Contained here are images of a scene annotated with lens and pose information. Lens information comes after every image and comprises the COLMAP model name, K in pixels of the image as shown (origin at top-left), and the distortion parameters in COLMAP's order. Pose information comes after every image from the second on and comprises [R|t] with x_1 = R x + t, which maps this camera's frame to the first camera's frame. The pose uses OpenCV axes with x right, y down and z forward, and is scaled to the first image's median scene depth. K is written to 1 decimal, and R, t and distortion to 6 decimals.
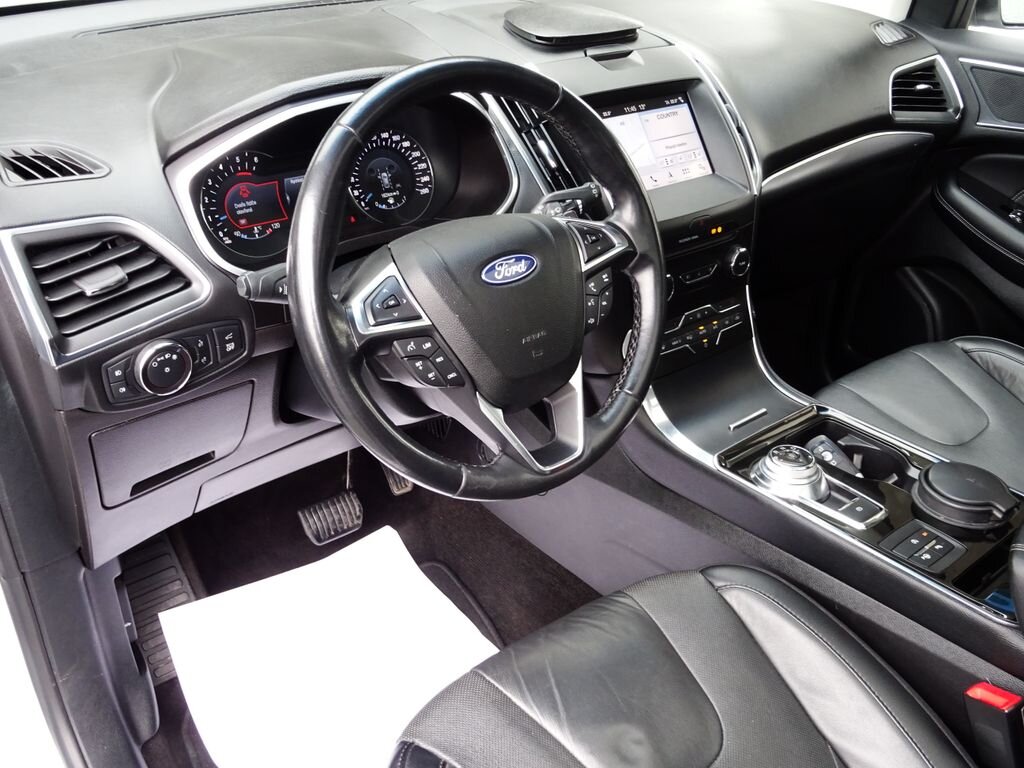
lens RADIAL K [[952.0, 0, 510.3], [0, 952.0, 377.5], [0, 0, 1]] dist [0.021063, 0.000000]
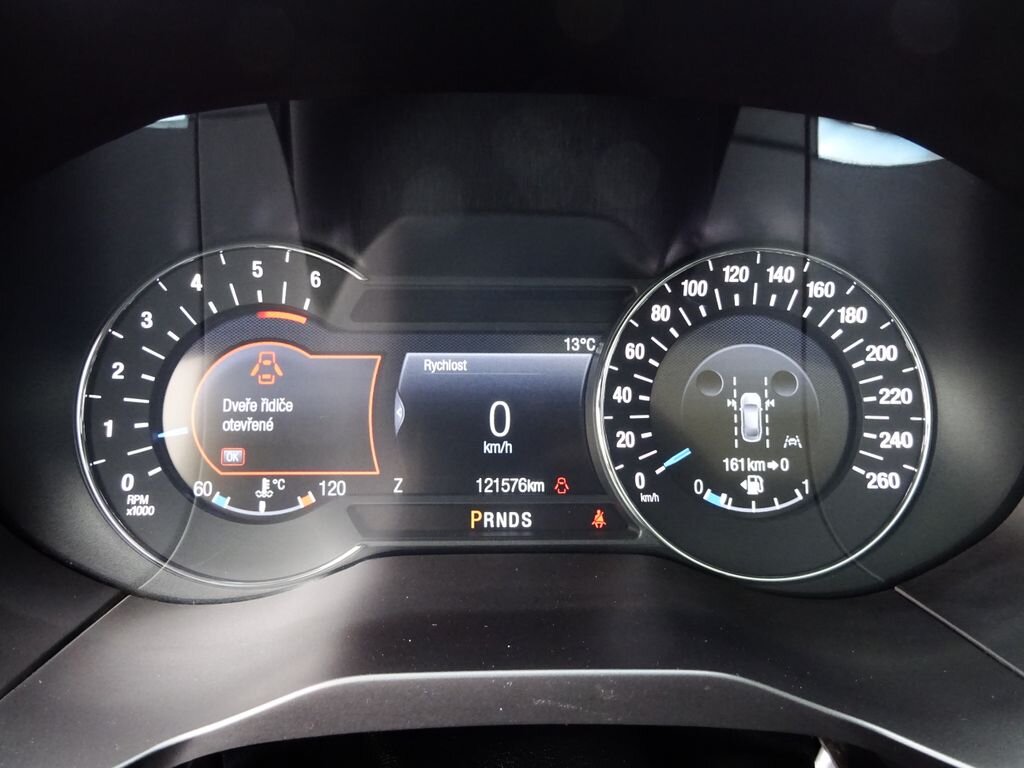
lens RADIAL K [[782.2, 0, 507.5], [0, 782.2, 381.8], [0, 0, 1]] dist [-0.012660, 0.006599]
pose [[0.802980, 0.192200, -0.564165, -0.054958], [-0.285131, 0.955107, -0.080442, -0.175952], [0.523377, 0.225454, 0.821734, 0.753883]]
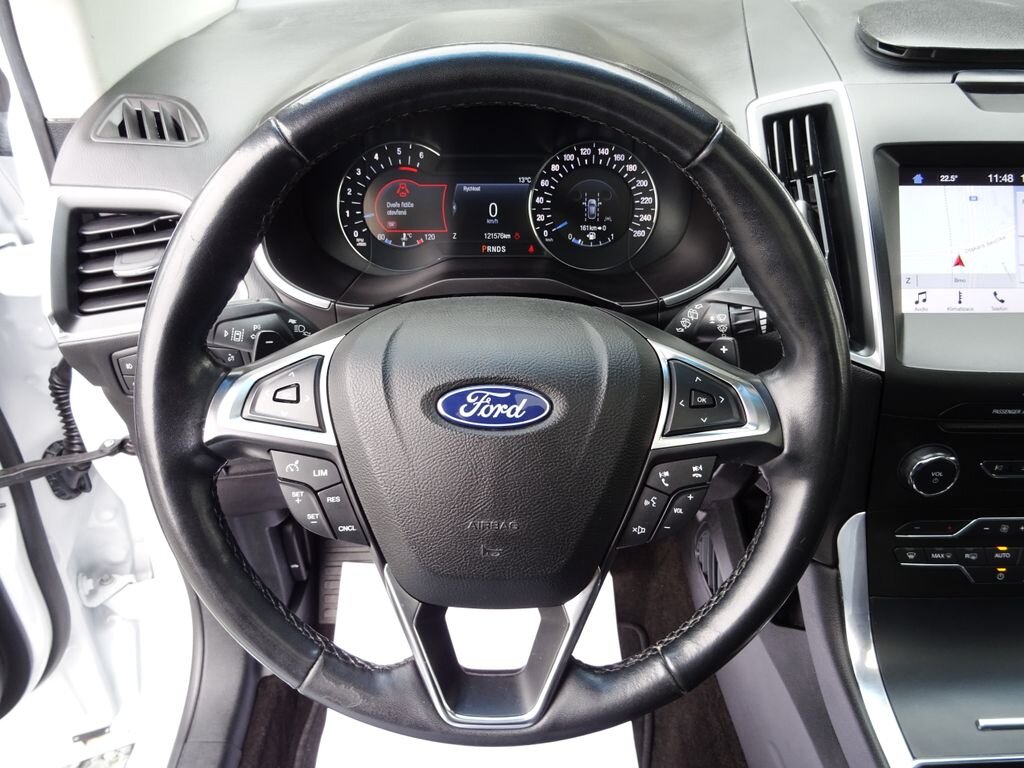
lens RADIAL K [[782.2, 0, 511.2], [0, 782.2, 381.5], [0, 0, 1]] dist [-0.012660, 0.006599]
pose [[0.782778, 0.326125, -0.530000, 0.200989], [-0.284887, 0.944991, 0.160721, -0.158338], [0.553261, 0.025181, 0.832627, 0.439075]]
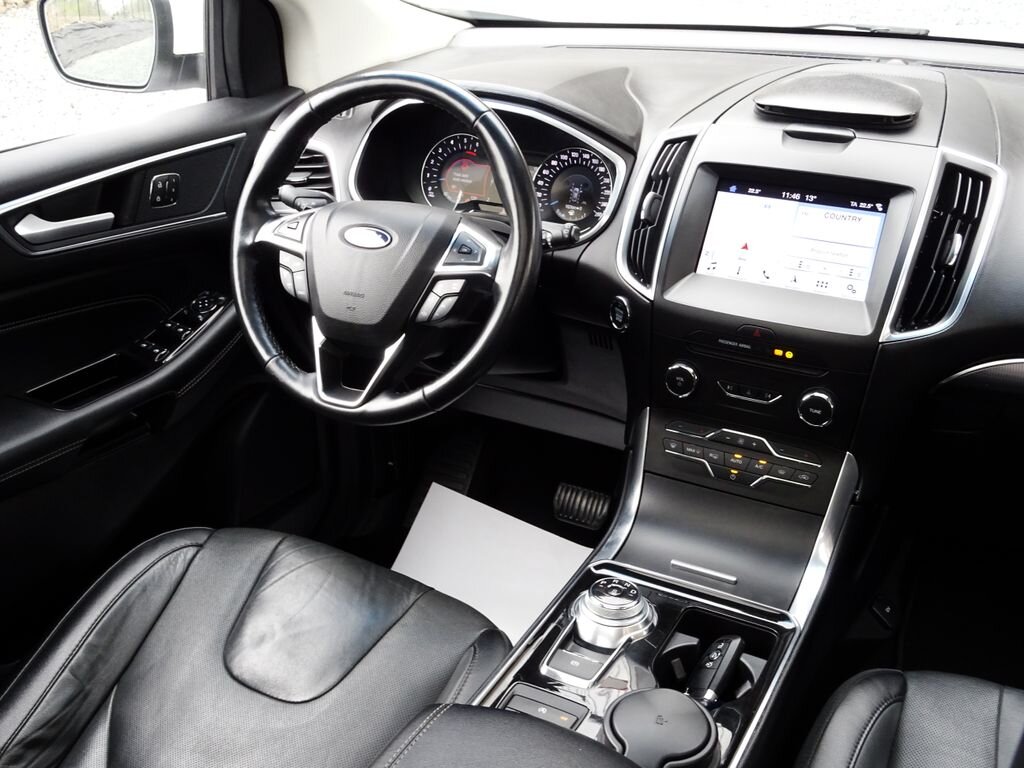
lens RADIAL K [[1080.0, 0, 504.2], [0, 1080.0, 375.7], [0, 0, 1]] dist [0.011540, 0.000000]
pose [[0.379409, 0.368961, -0.848479, 0.989228], [-0.438728, 0.879137, 0.186109, -0.220077], [0.814596, 0.301641, 0.495426, 0.372177]]
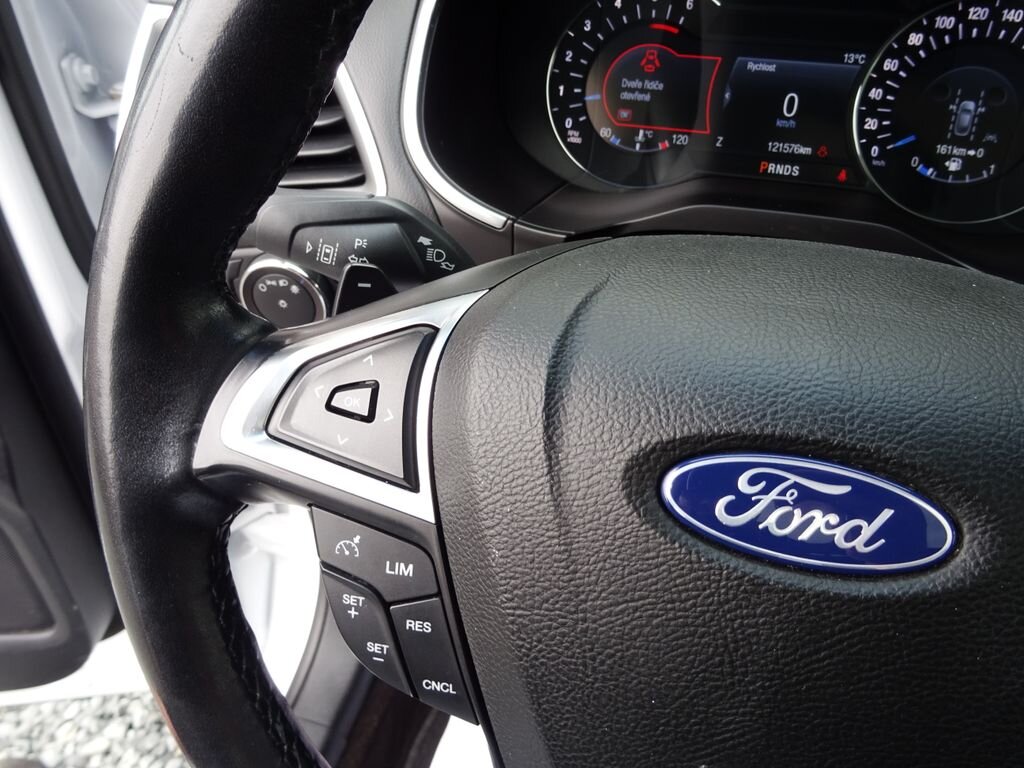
lens RADIAL K [[782.2, 0, 511.7], [0, 782.2, 382.8], [0, 0, 1]] dist [-0.012660, 0.006599]
pose [[0.566899, 0.485244, -0.665706, 0.056636], [-0.372869, 0.871730, 0.317893, -0.134295], [0.734571, 0.068008, 0.675115, 0.598139]]
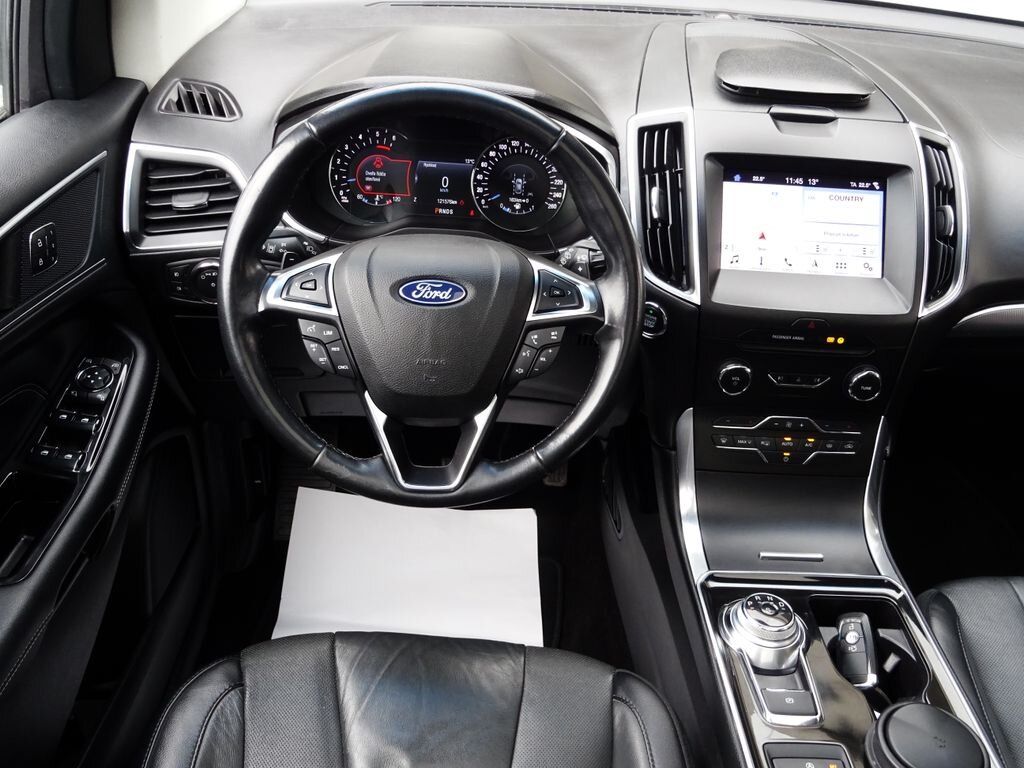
lens RADIAL K [[952.0, 0, 511.1], [0, 952.0, 376.9], [0, 0, 1]] dist [0.021063, 0.000000]
pose [[0.786449, 0.355315, -0.505222, 0.464939], [-0.342386, 0.931580, 0.122194, -0.137459], [0.514072, 0.076882, 0.854295, 0.121548]]
